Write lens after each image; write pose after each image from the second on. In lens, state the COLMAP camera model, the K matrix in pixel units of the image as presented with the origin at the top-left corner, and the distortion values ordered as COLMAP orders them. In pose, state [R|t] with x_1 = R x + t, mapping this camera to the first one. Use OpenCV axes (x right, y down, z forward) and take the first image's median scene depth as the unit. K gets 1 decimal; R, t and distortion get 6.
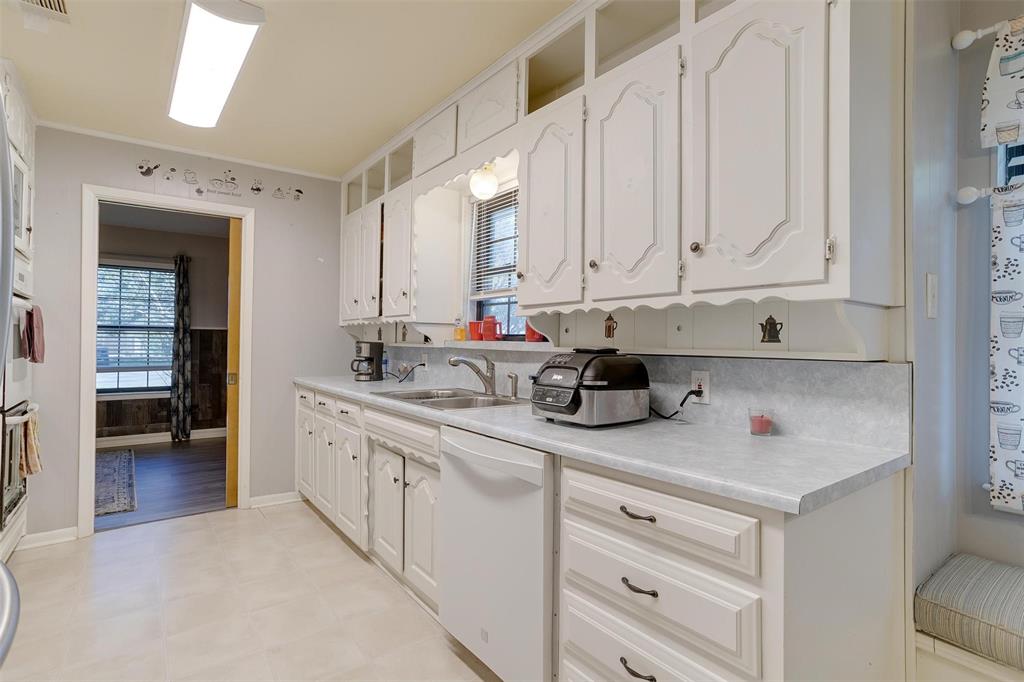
lens RADIAL K [[511.4, 0, 503.9], [0, 511.4, 334.4], [0, 0, 1]] dist [-0.046435, 0.025890]
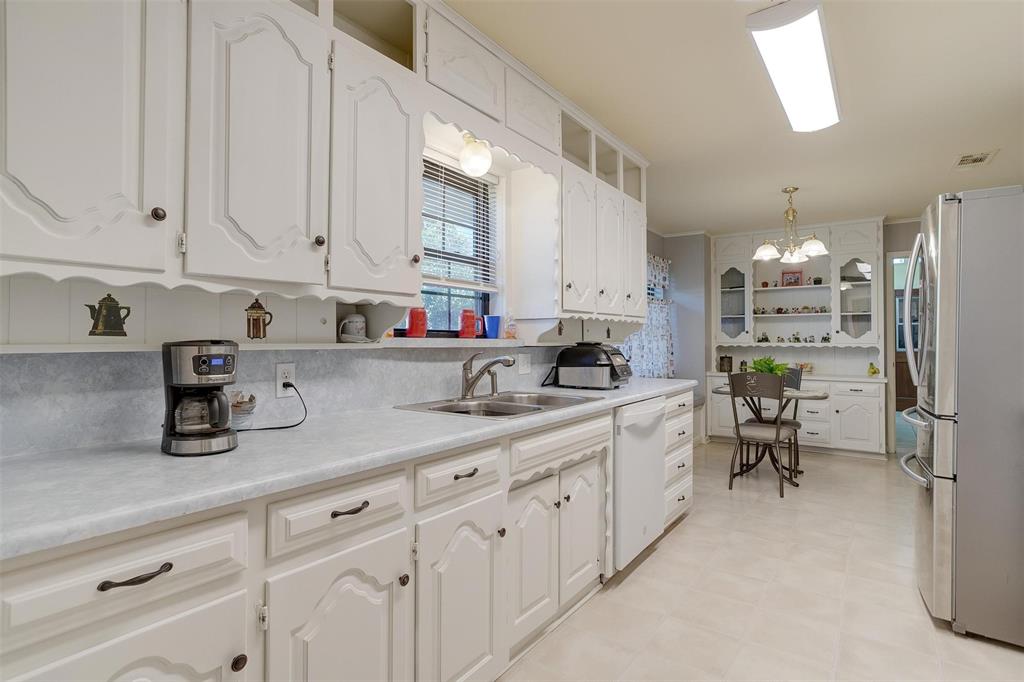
lens RADIAL K [[515.4, 0, 503.7], [0, 515.4, 331.1], [0, 0, 1]] dist [-0.052751, 0.027557]
pose [[-0.291323, 0.004371, 0.956615, -0.806274], [-0.018555, 0.999776, -0.010219, 0.008404], [-0.956445, -0.020728, -0.291177, 1.081251]]
